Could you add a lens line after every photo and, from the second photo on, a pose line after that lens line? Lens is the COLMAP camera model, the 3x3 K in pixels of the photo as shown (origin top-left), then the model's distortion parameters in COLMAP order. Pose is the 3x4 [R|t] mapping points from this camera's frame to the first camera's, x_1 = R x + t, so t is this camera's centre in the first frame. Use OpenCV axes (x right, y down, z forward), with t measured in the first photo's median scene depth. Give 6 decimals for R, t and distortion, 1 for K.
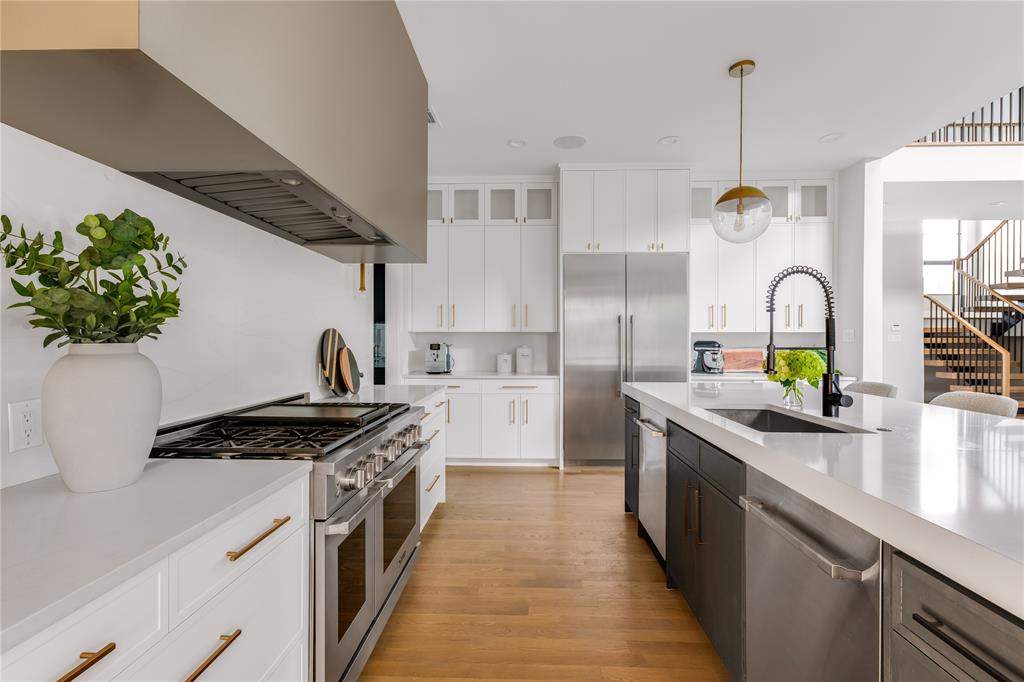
lens RADIAL K [[481.8, 0, 512.0], [0, 481.8, 341.0], [0, 0, 1]] dist [0.000533, -0.000254]
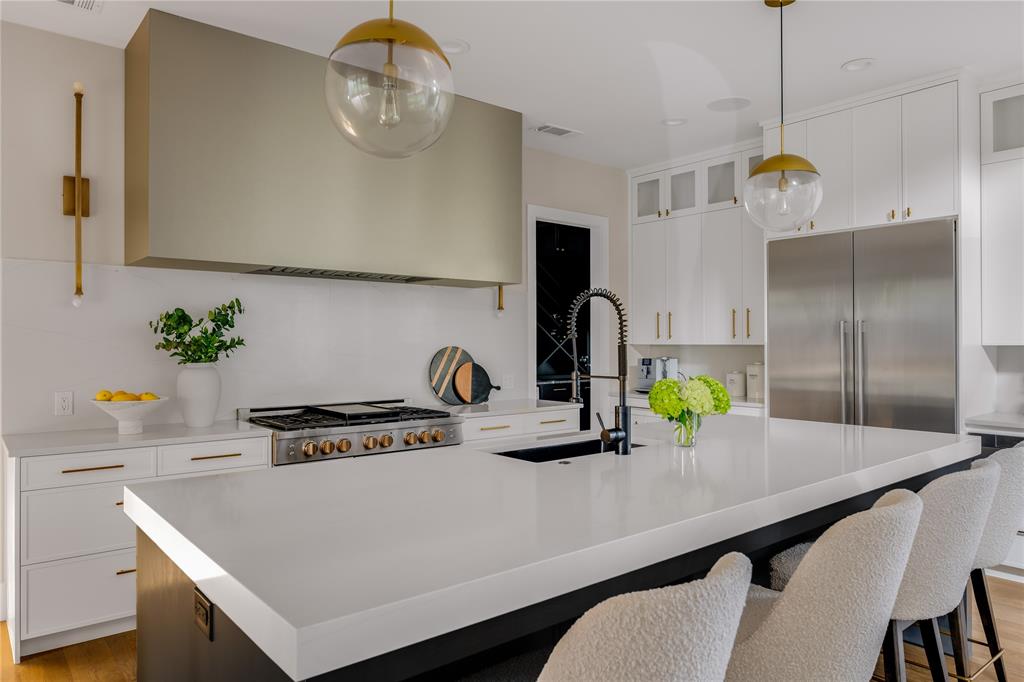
lens RADIAL K [[675.5, 0, 512.0], [0, 675.5, 341.0], [0, 0, 1]] dist [-0.026118, -0.001531]
pose [[0.673246, -0.004294, -0.739406, 0.608335], [-0.000835, 0.999978, -0.006568, -0.018552], [0.739418, 0.005039, 0.673228, 0.006733]]
